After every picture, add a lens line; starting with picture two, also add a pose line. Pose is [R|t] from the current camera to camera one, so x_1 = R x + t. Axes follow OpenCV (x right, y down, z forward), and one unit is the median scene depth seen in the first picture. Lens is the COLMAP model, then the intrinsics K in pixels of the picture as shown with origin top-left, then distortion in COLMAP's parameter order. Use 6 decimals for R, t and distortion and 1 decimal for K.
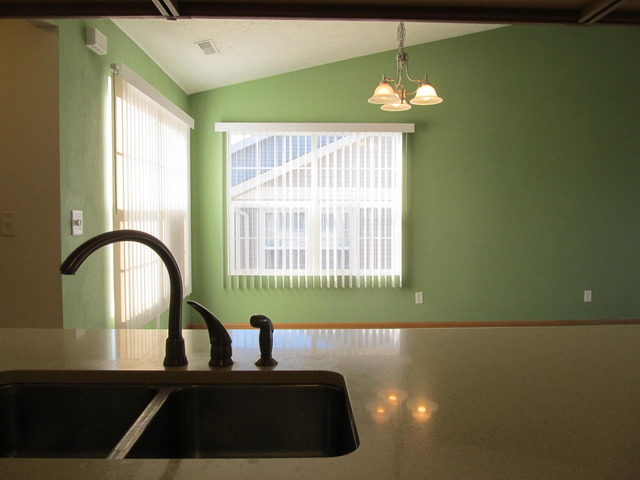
lens RADIAL K [[528.2, 0, 320.0], [0, 528.2, 240.0], [0, 0, 1]] dist [-0.044530, 0.003268]
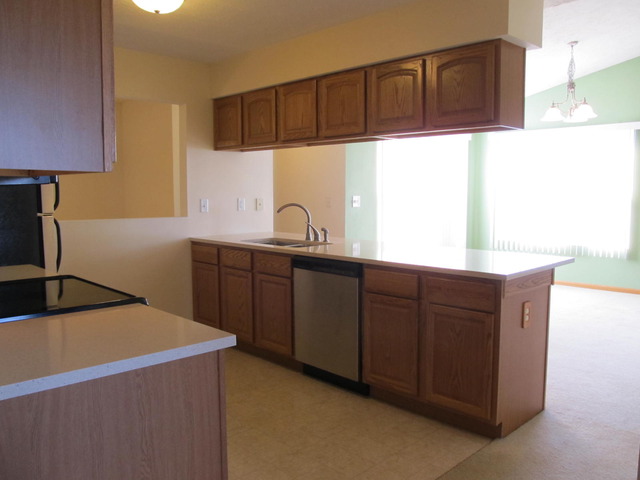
lens RADIAL K [[528.2, 0, 320.0], [0, 528.2, 240.0], [0, 0, 1]] dist [-0.044530, 0.003268]
pose [[0.682945, 0.065490, -0.727528, 1.098178], [-0.036400, 0.997787, 0.055648, 0.011113], [0.729562, -0.011522, 0.683817, -0.654813]]
